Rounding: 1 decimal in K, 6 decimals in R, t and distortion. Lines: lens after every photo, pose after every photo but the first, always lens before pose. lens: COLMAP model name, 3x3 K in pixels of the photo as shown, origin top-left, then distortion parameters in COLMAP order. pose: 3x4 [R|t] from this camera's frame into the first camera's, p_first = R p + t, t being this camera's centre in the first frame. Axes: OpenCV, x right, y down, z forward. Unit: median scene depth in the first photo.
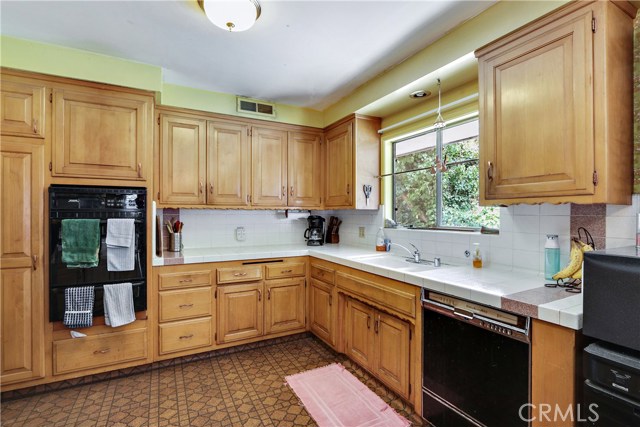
lens RADIAL K [[299.1, 0, 324.7], [0, 299.1, 214.3], [0, 0, 1]] dist [-0.003048, 0.001928]
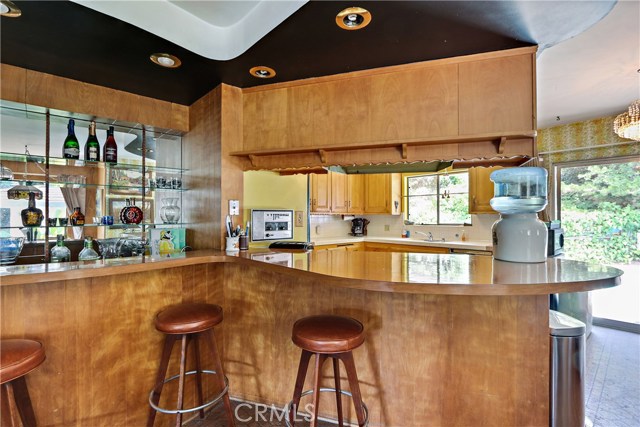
lens RADIAL K [[299.1, 0, 317.6], [0, 299.1, 214.6], [0, 0, 1]] dist [-0.003048, 0.001928]
pose [[0.966785, 0.001892, 0.255585, -0.772616], [-0.000209, 0.999978, -0.006613, -0.006173], [-0.255592, 0.006340, 0.966764, -0.622842]]
